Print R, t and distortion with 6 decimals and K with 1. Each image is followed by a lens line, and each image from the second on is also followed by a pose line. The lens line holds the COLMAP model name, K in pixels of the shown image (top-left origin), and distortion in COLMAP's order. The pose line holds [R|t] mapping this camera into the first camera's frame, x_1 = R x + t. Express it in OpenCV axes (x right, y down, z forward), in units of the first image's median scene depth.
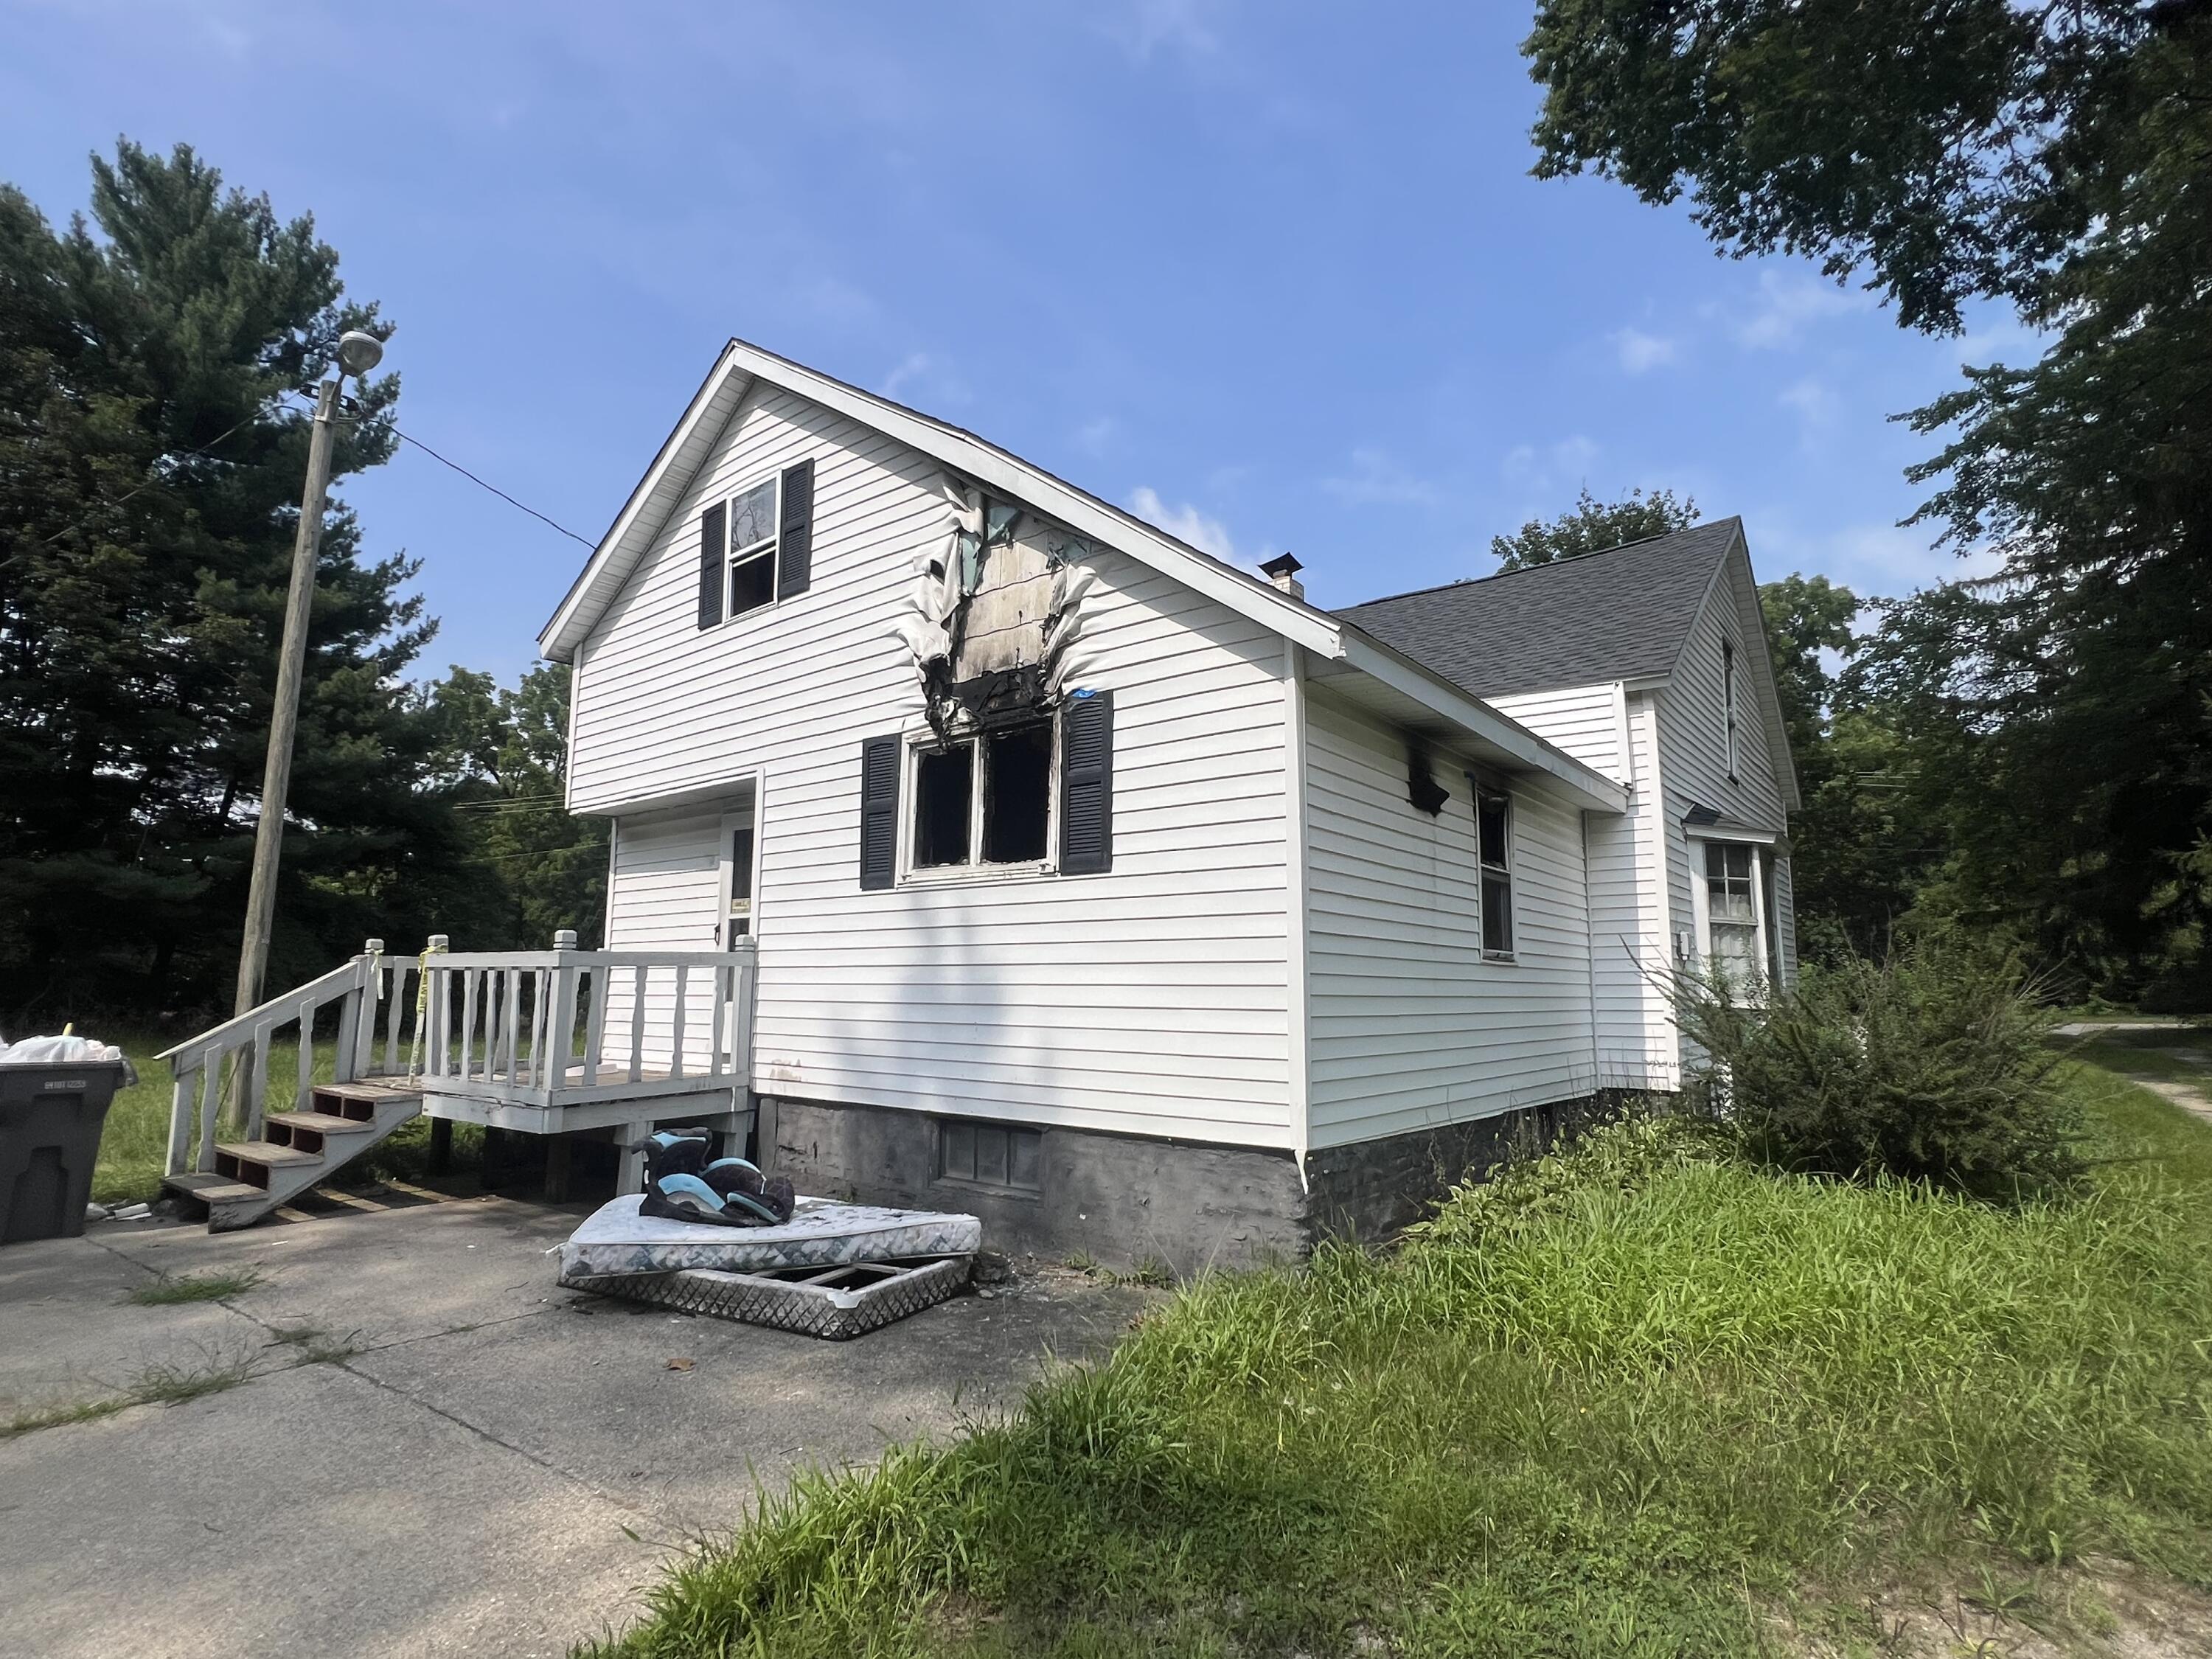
lens RADIAL K [[1131.3, 0, 1106.0], [0, 1131.3, 829.5], [0, 0, 1]] dist [0.002164, 0.000805]
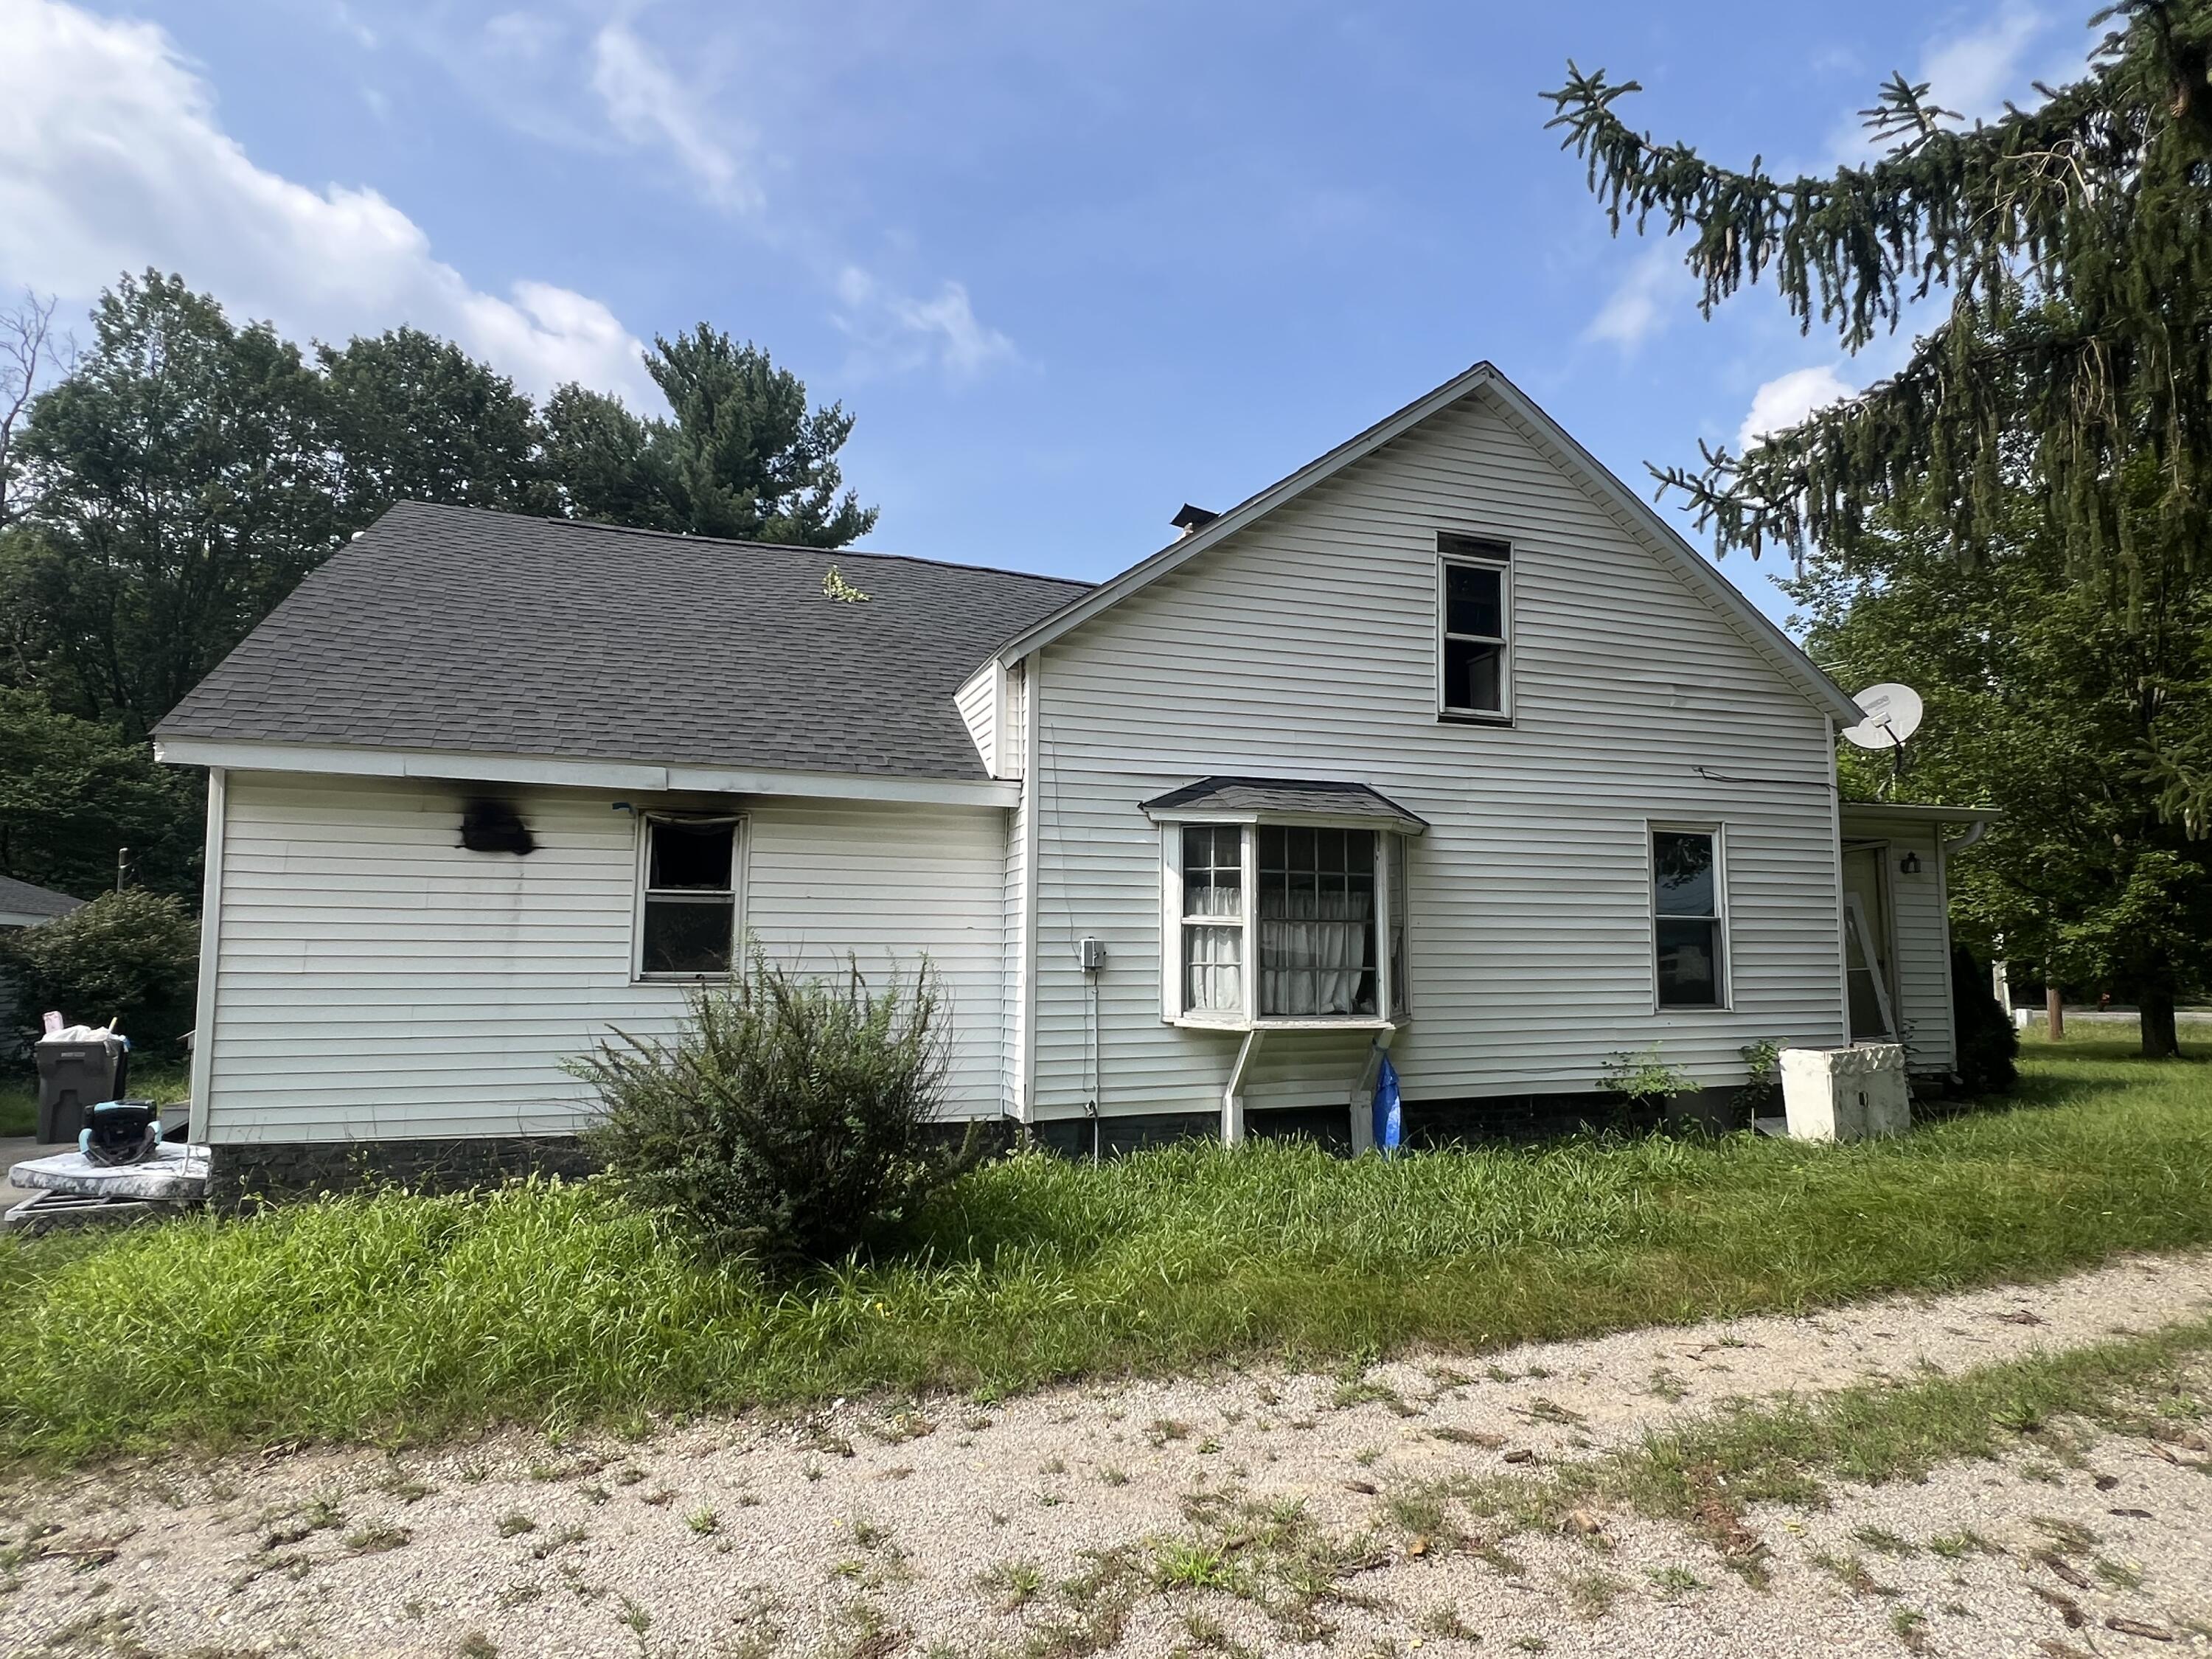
lens RADIAL K [[1186.9, 0, 1106.0], [0, 1186.9, 829.5], [0, 0, 1]] dist [0.020613, 0.000112]
pose [[0.833390, -0.062489, -0.549141, 0.959208], [0.080690, 0.996698, 0.009039, 0.000393], [0.546763, -0.051843, 0.835681, 0.257206]]
